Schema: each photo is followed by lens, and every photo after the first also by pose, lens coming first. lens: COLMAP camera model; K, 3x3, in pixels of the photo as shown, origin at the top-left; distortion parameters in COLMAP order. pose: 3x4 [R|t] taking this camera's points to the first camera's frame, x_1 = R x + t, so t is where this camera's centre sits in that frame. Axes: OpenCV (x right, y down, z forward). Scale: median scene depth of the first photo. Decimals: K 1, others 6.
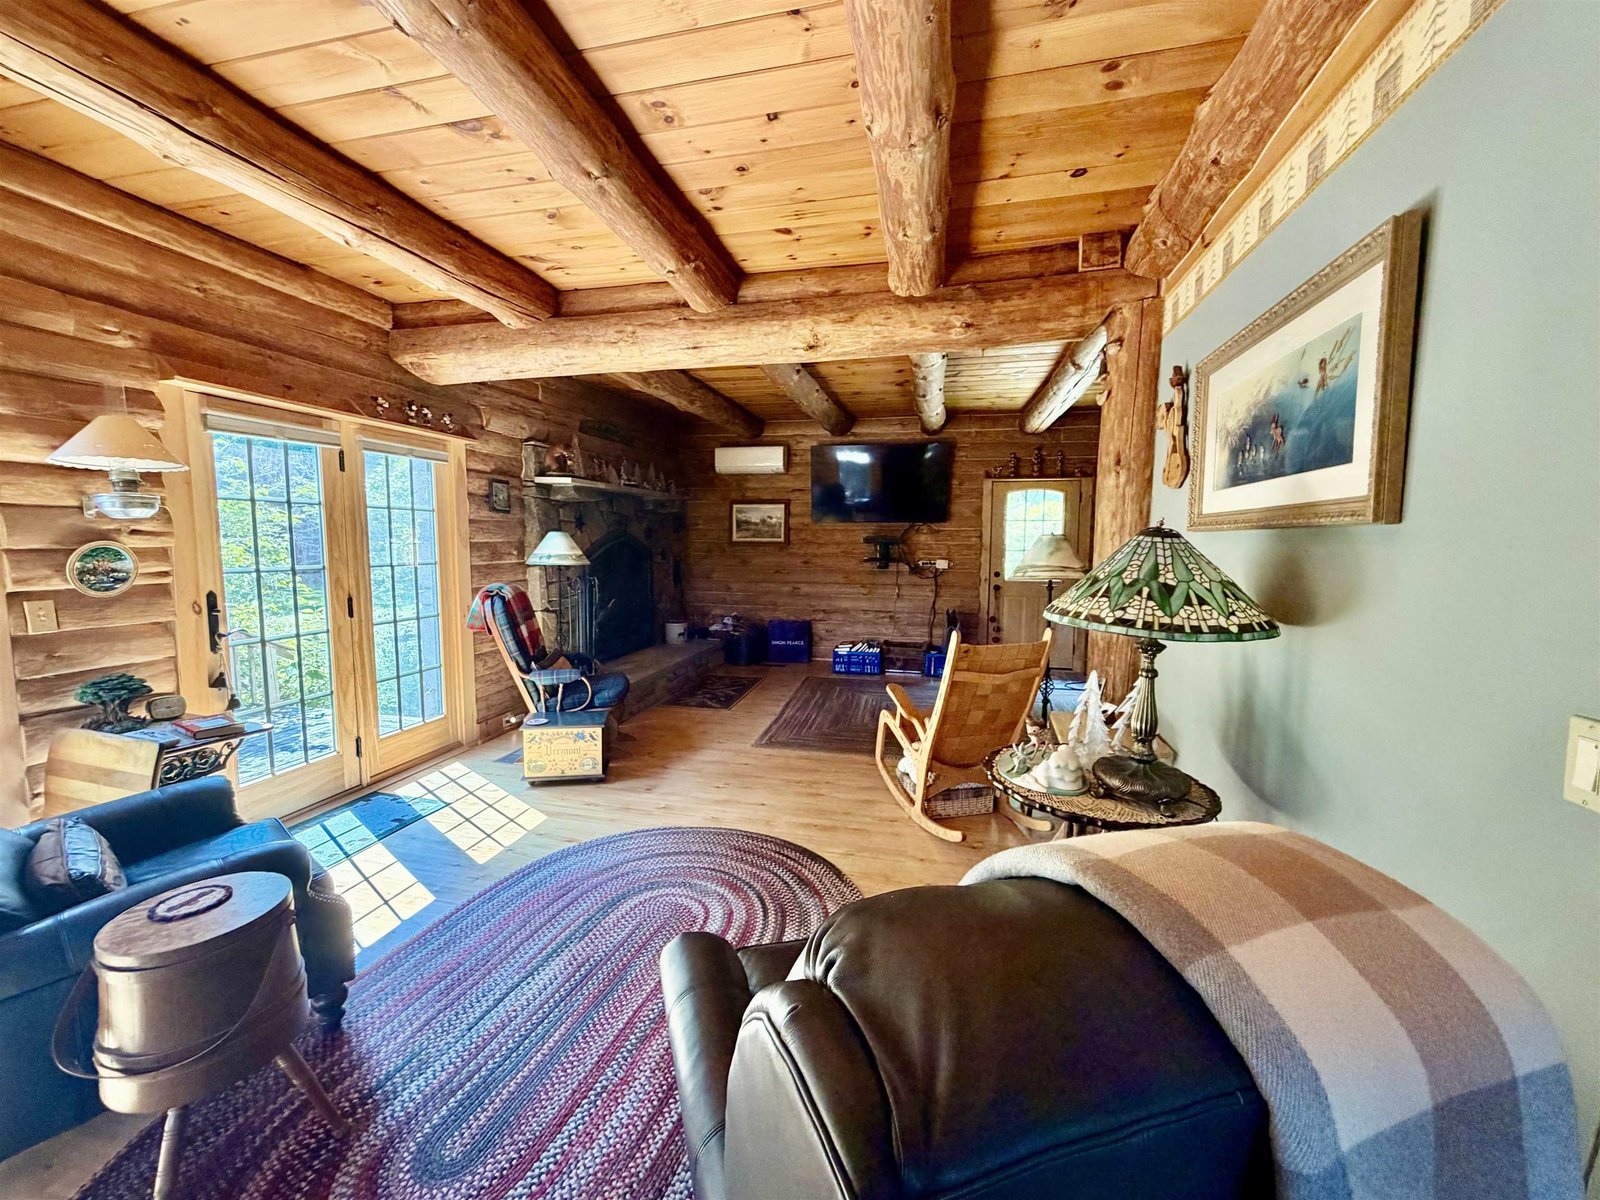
lens RADIAL K [[642.6, 0, 801.4], [0, 642.6, 595.5], [0, 0, 1]] dist [0.002207, 0.000612]
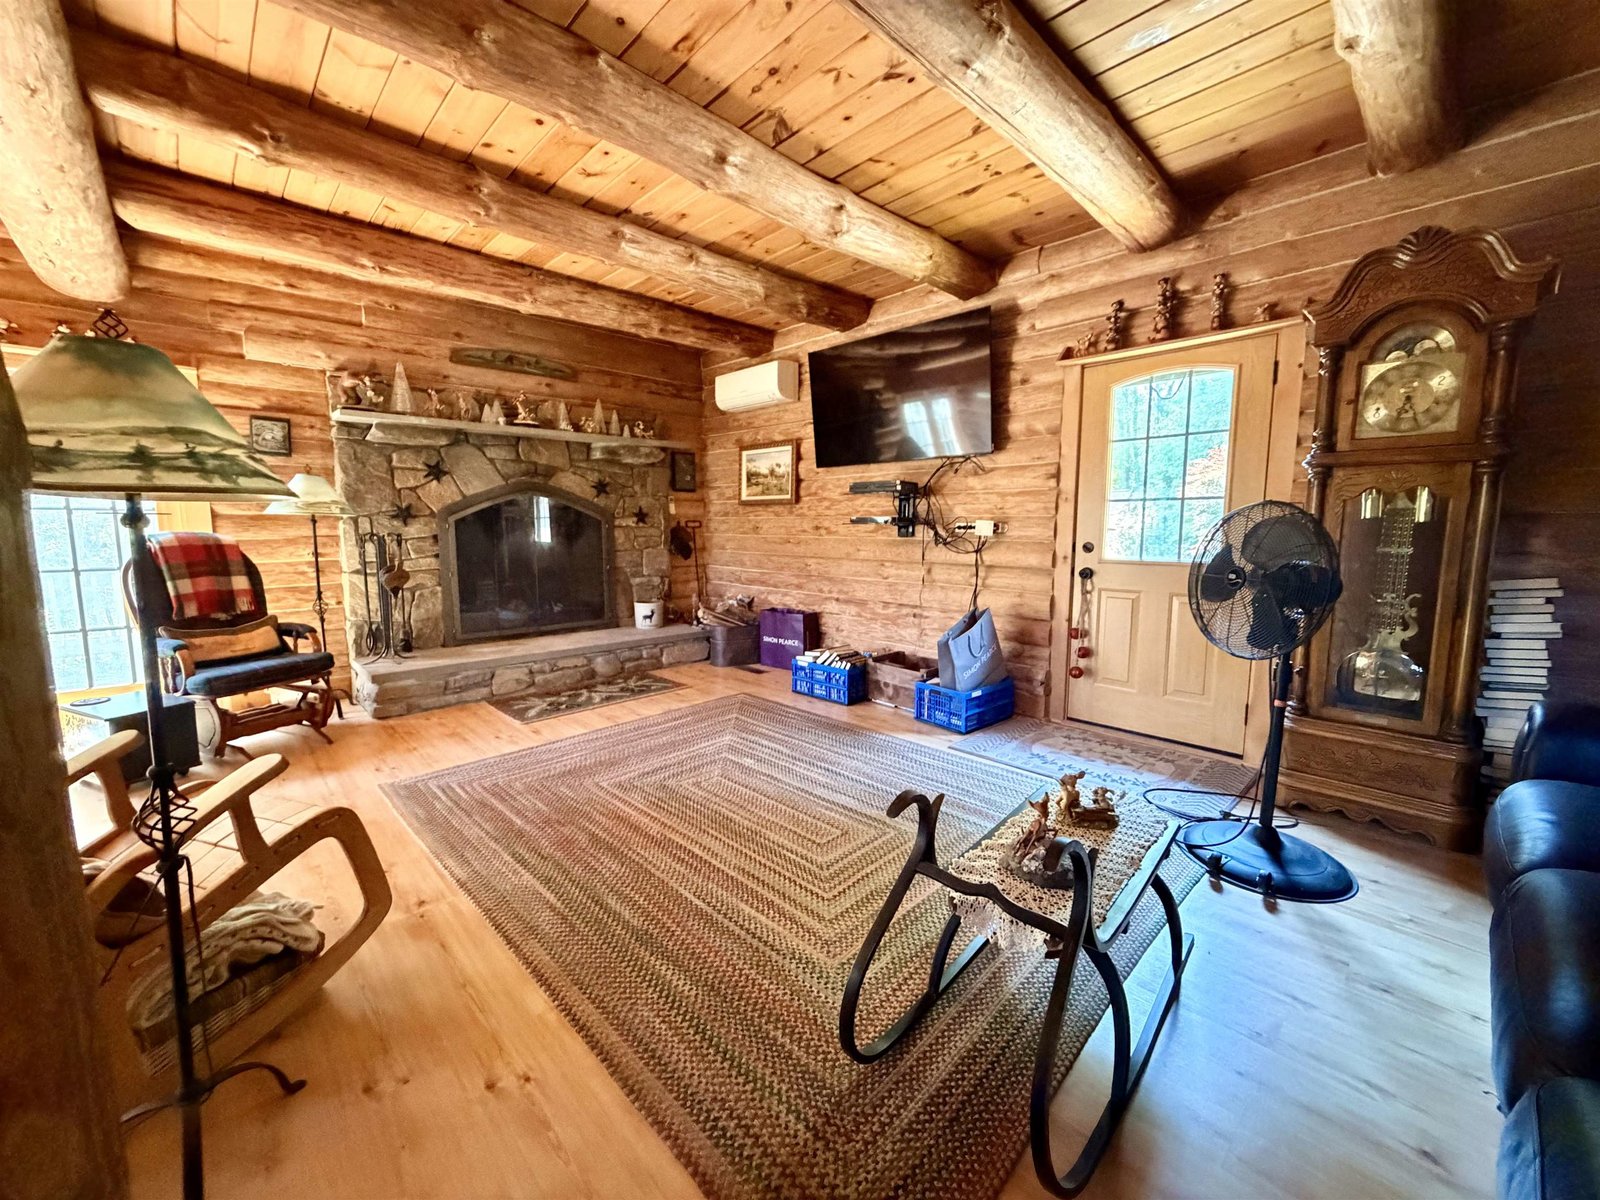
lens RADIAL K [[642.6, 0, 794.9], [0, 642.6, 606.7], [0, 0, 1]] dist [0.002207, 0.000612]
pose [[0.829809, 0.064854, -0.554267, 0.396566], [-0.043908, 0.997733, 0.051007, -0.001049], [0.556318, -0.017990, 0.830775, 0.433119]]
